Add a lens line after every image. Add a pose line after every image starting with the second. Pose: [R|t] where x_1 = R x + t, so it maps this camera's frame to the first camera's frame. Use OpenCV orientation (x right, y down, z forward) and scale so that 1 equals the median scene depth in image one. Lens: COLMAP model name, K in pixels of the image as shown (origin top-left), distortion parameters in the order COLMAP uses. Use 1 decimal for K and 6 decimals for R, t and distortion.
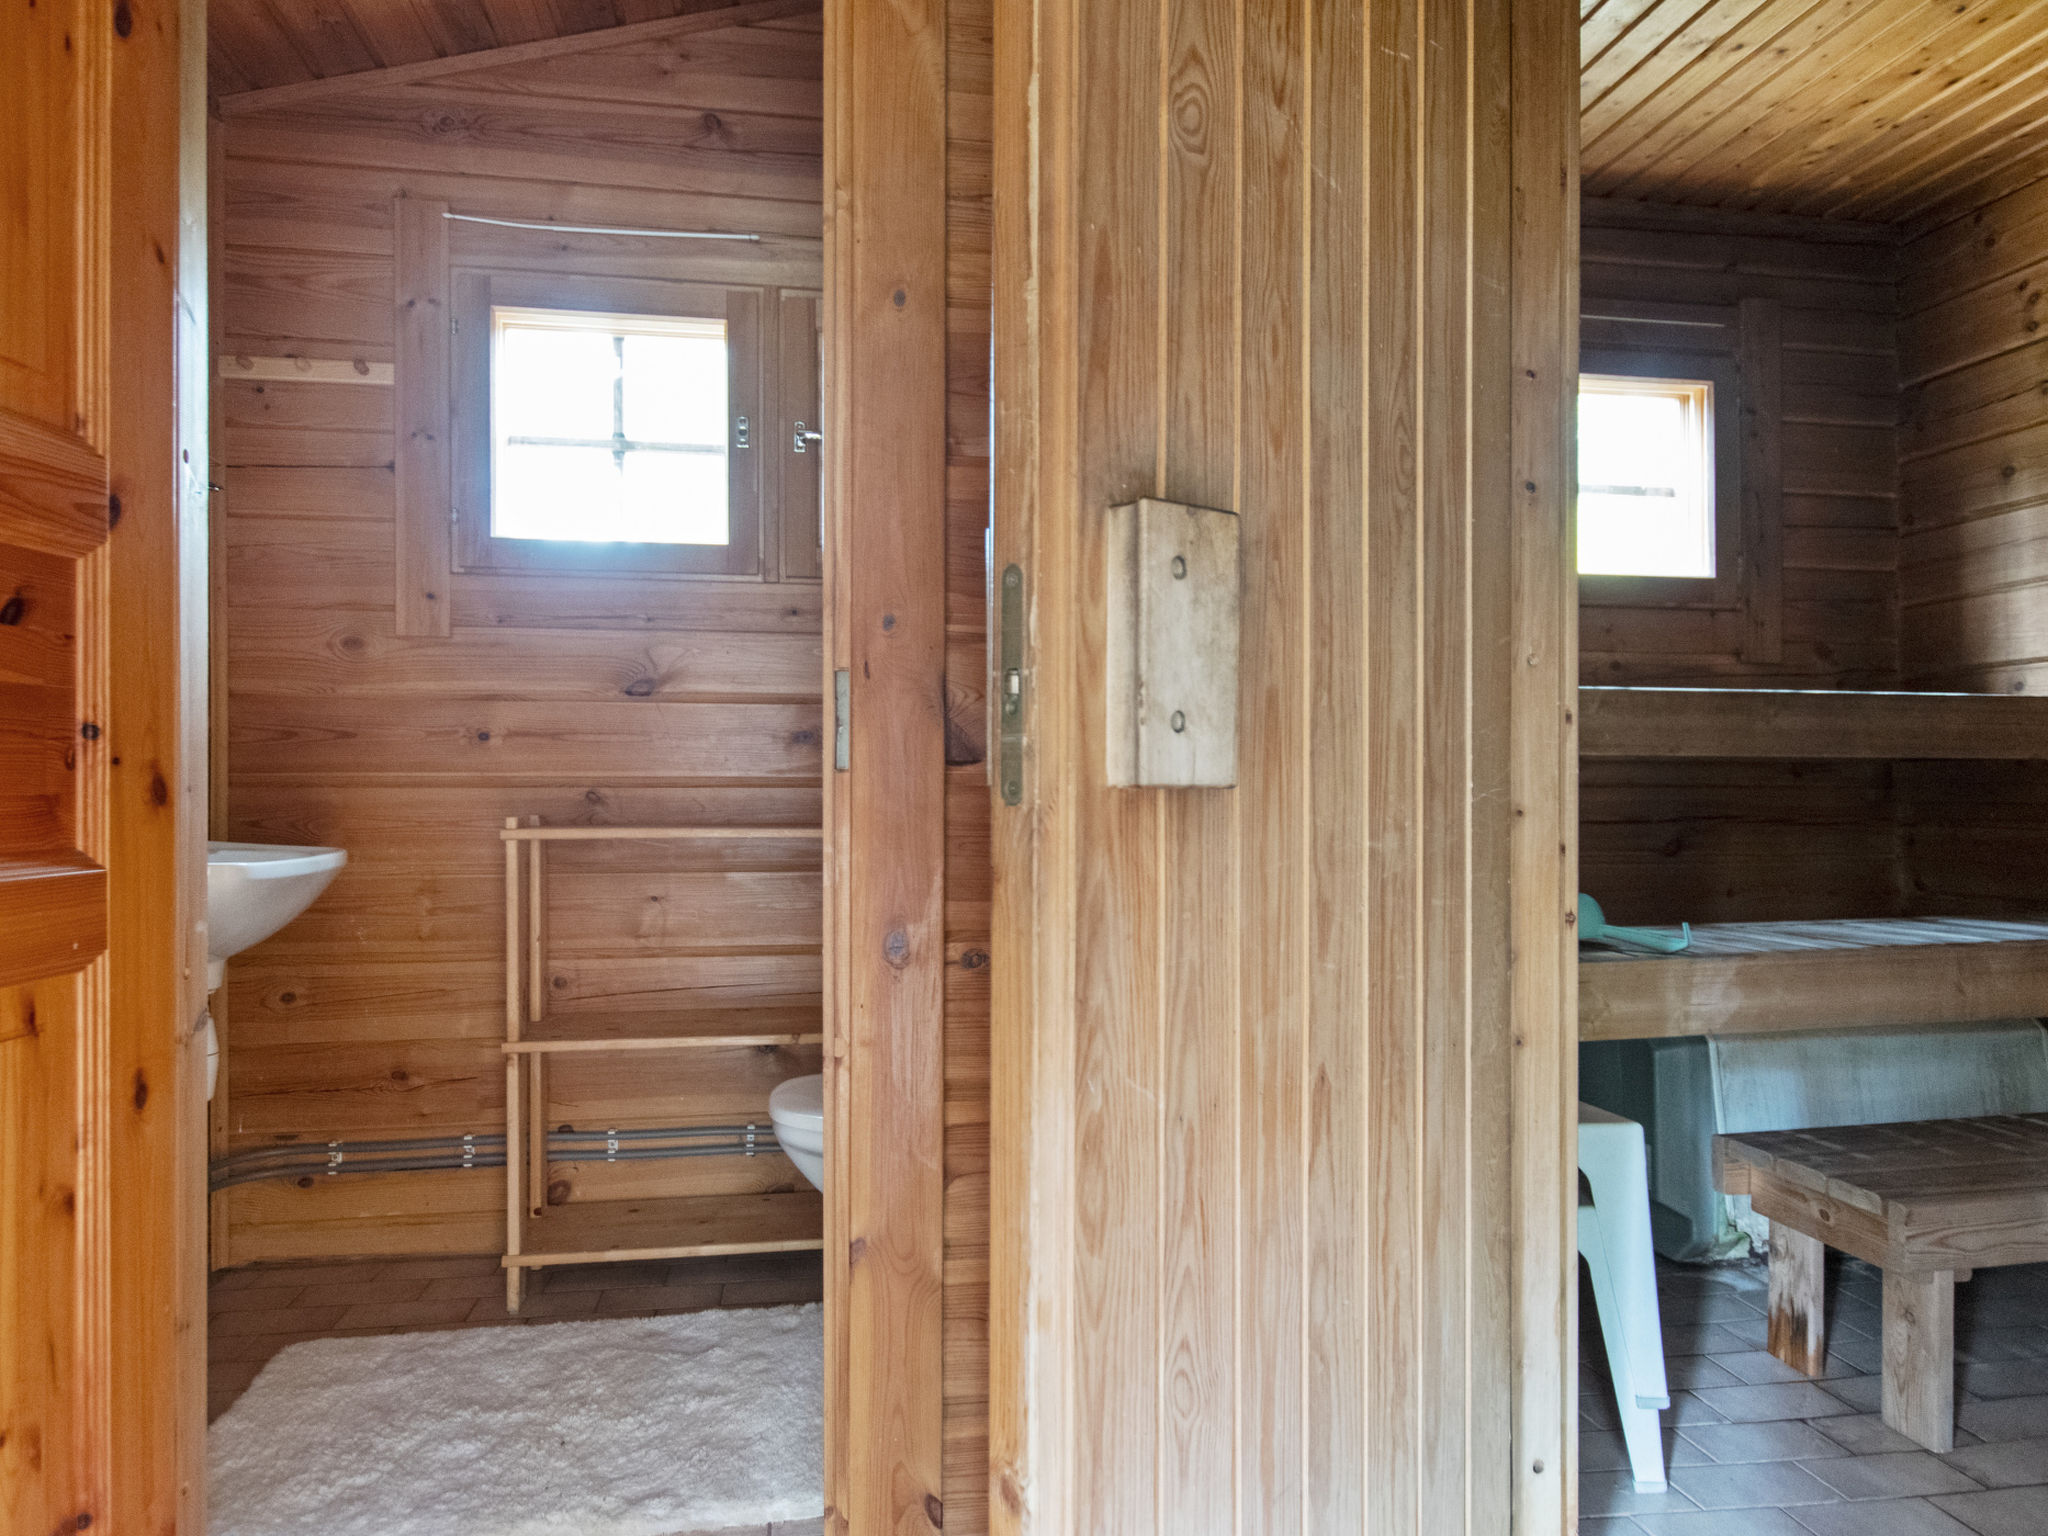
lens RADIAL K [[1268.5, 0, 1024.0], [0, 1268.5, 768.0], [0, 0, 1]] dist [0.001136, -0.003238]
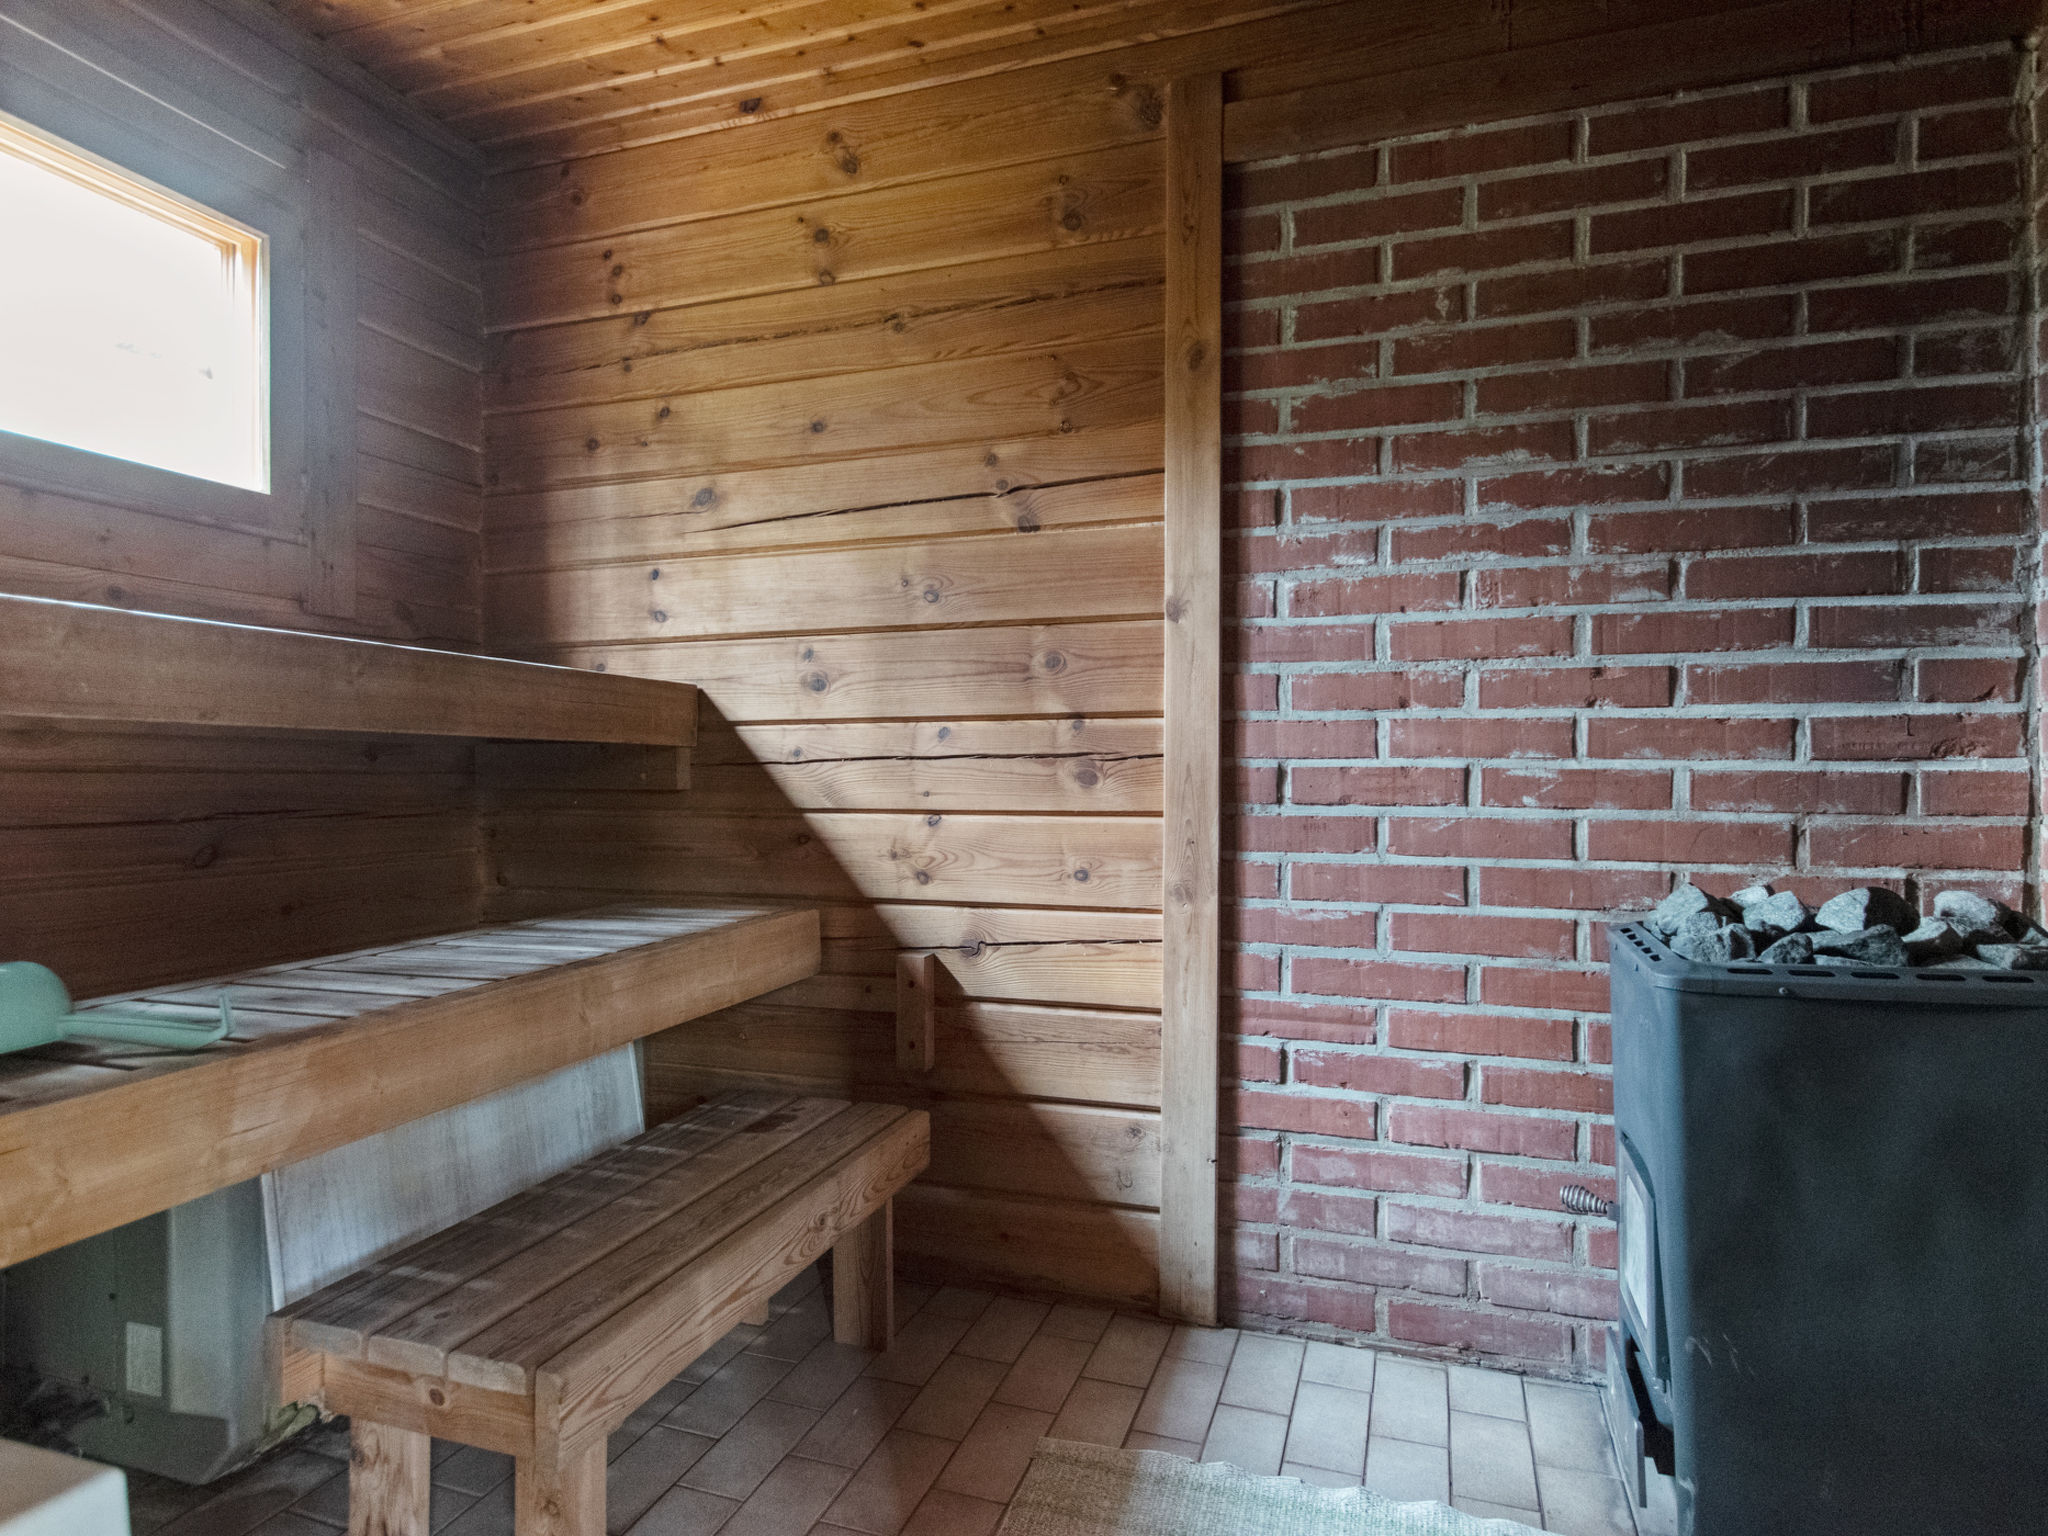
lens RADIAL K [[1155.3, 0, 1023.6], [0, 1155.3, 773.7], [0, 0, 1]] dist [0.005394, 0.001243]
pose [[0.467598, -0.000222, 0.883941, 0.205994], [-0.016886, 0.999815, 0.009183, 0.003228], [-0.883780, -0.019221, 0.467508, 0.395856]]
